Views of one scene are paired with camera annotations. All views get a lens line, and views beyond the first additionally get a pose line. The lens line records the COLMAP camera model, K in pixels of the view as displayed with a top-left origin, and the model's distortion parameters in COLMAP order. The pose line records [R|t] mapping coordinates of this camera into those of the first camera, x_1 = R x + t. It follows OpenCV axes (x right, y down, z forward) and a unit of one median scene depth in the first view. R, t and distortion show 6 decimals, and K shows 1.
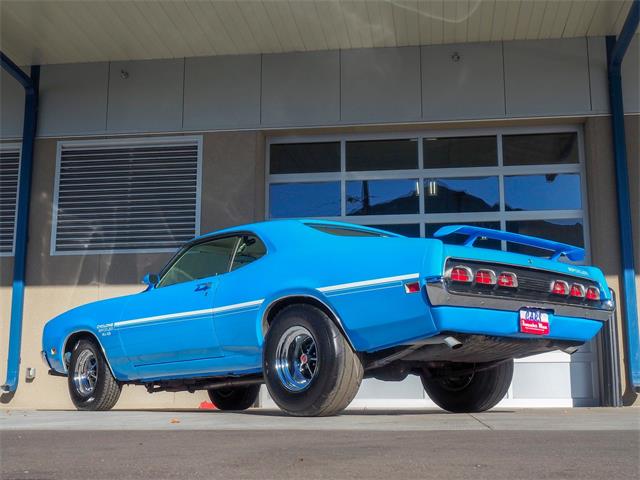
lens RADIAL K [[935.5, 0, 320.0], [0, 935.5, 240.0], [0, 0, 1]] dist [0.004078, -0.003070]
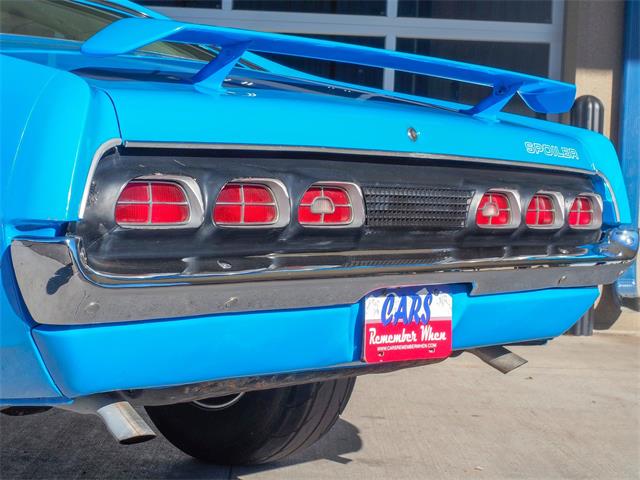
lens RADIAL K [[1381.1, 0, 312.3], [0, 1381.1, 240.4], [0, 0, 1]] dist [0.030892, -0.023549]
pose [[0.990690, 0.041864, 0.129540, 0.072080], [-0.069573, 0.973591, 0.217438, -0.023049], [-0.117016, -0.224426, 0.967440, 0.297389]]
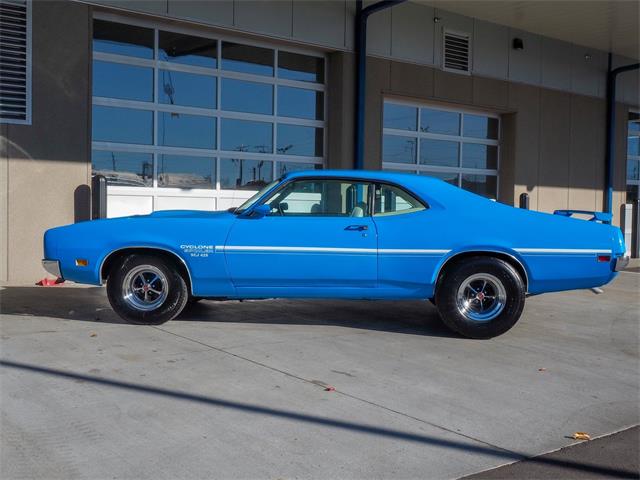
lens RADIAL K [[798.6, 0, 317.4], [0, 798.6, 239.2], [0, 0, 1]] dist [0.008698, -0.002953]
pose [[0.689981, -0.013416, 0.723703, -0.560333], [-0.154772, 0.973970, 0.165615, -0.058732], [-0.707087, -0.226280, 0.669944, 0.240500]]
